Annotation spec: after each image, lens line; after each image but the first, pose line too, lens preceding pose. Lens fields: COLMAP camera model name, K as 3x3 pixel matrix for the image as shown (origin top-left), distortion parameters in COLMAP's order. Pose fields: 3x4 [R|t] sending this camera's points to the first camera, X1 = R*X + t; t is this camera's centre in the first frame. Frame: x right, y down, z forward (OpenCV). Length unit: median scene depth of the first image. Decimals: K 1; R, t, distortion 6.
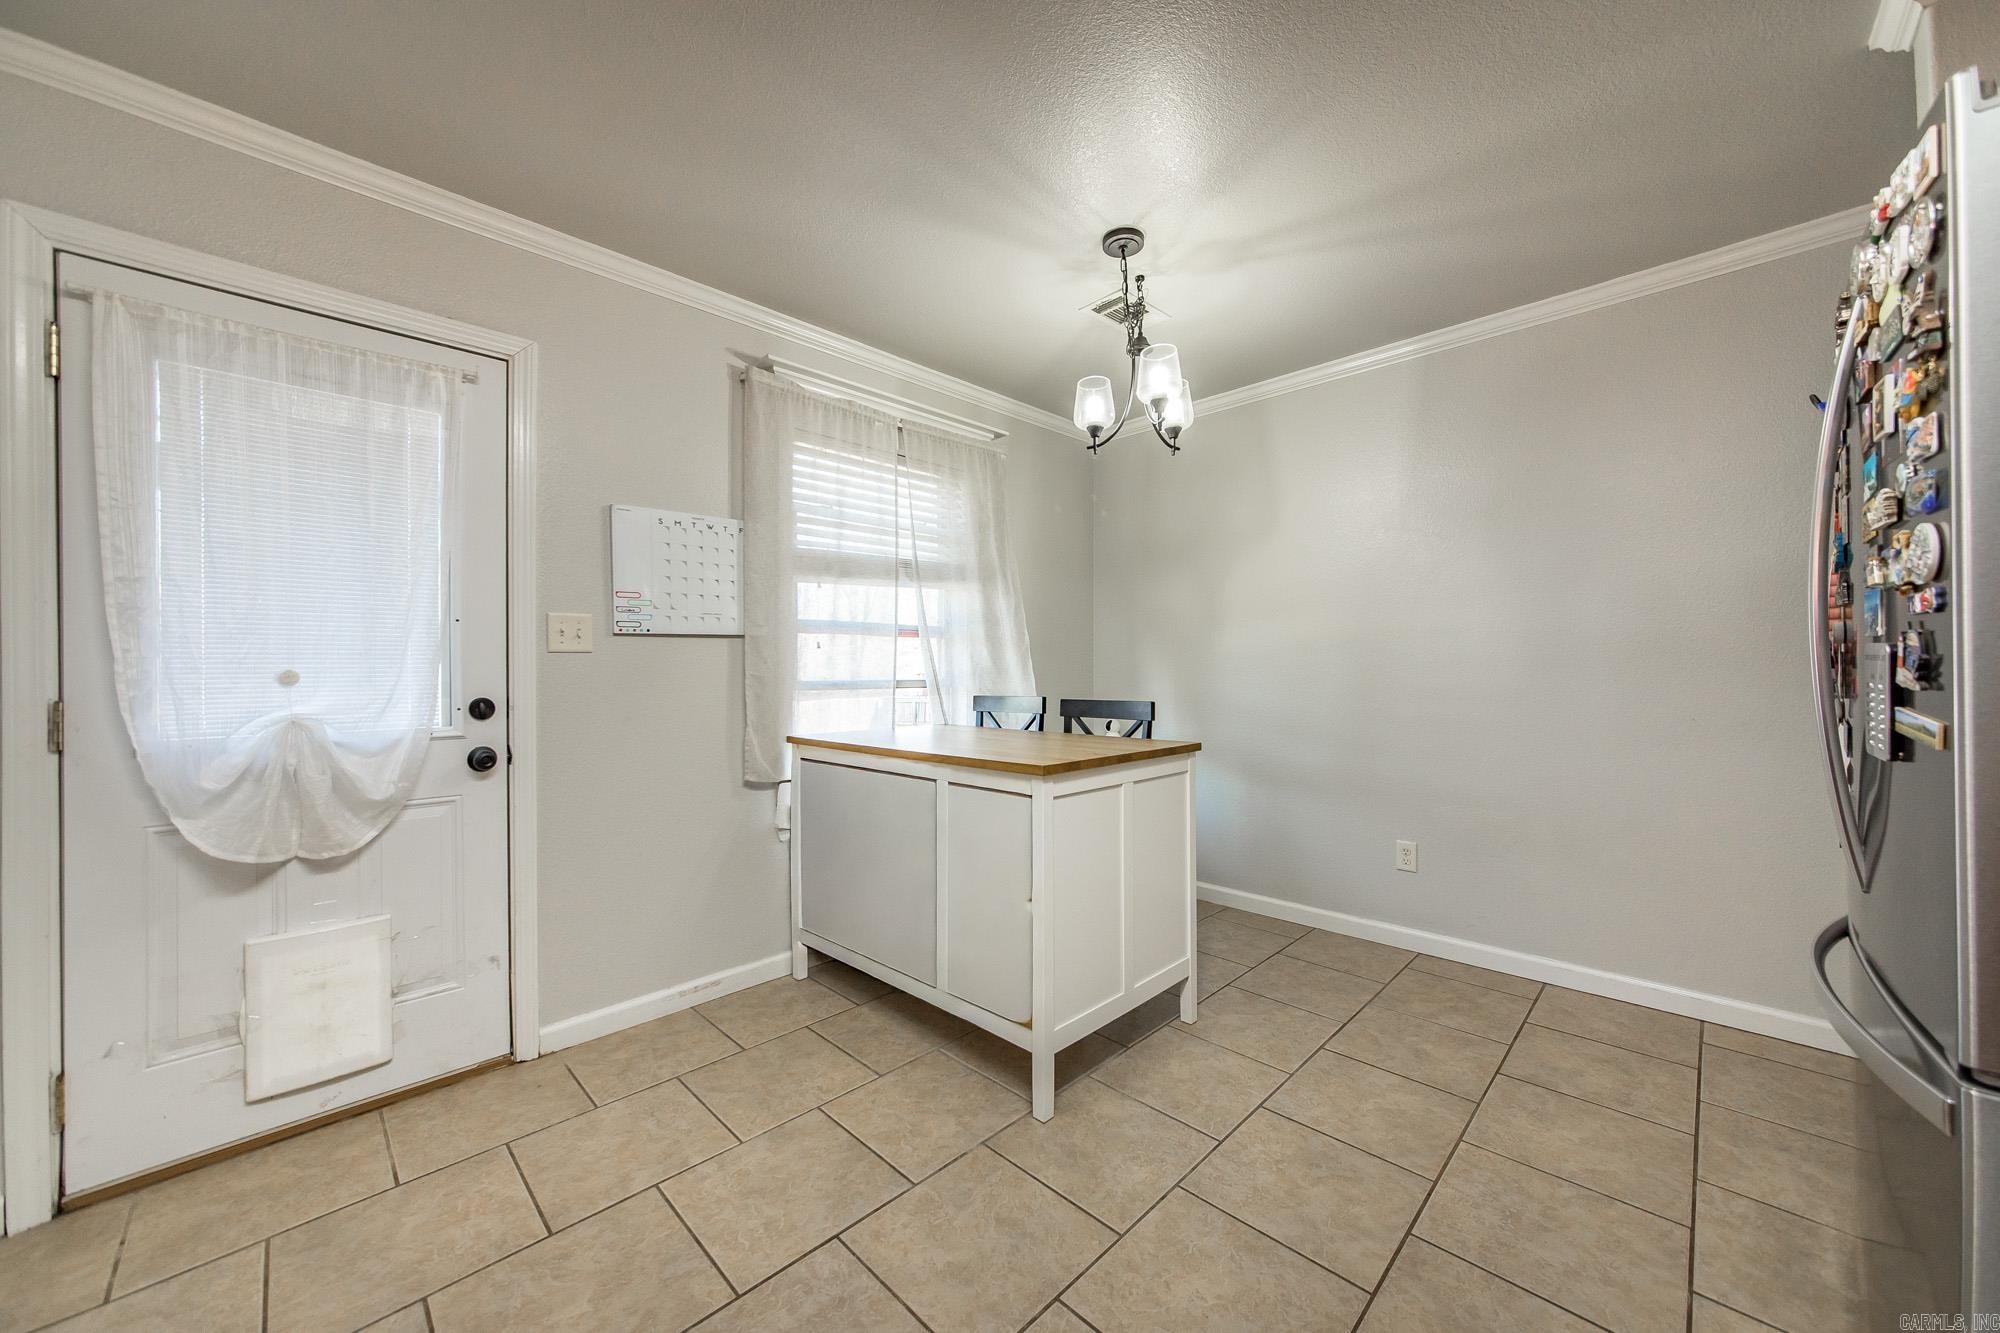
lens RADIAL K [[725.2, 0, 995.1], [0, 725.2, 669.3], [0, 0, 1]] dist [-0.001128, 0.000349]
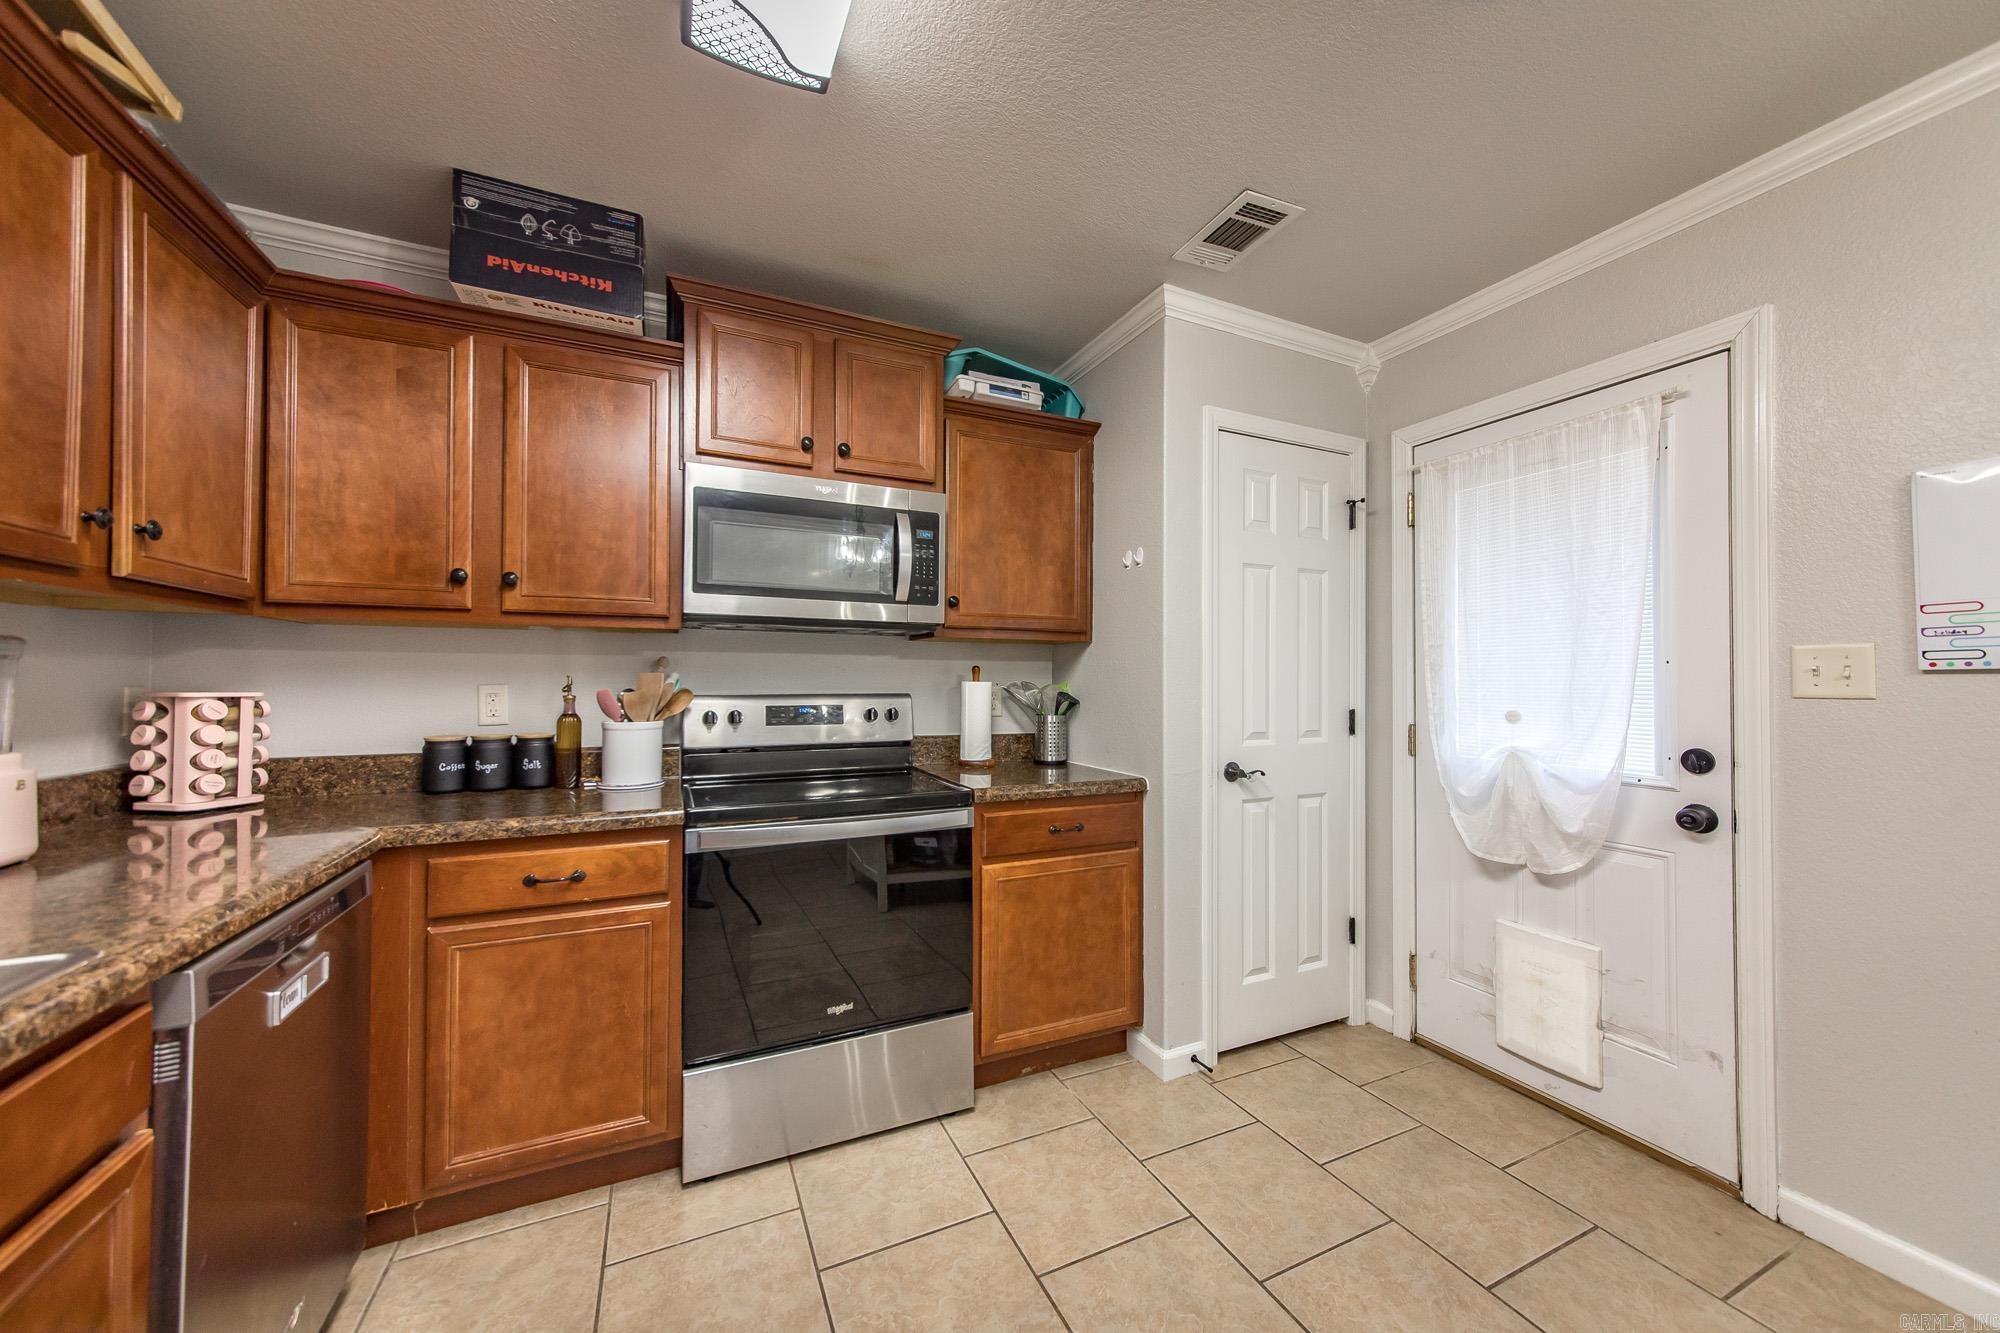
lens RADIAL K [[725.2, 0, 1006.8], [0, 725.2, 669.5], [0, 0, 1]] dist [-0.001128, 0.000349]
pose [[-0.343517, -0.007496, -0.939116, 0.438773], [-0.004903, 0.999969, -0.006188, -0.051439], [0.939134, 0.002478, -0.343543, 0.560944]]
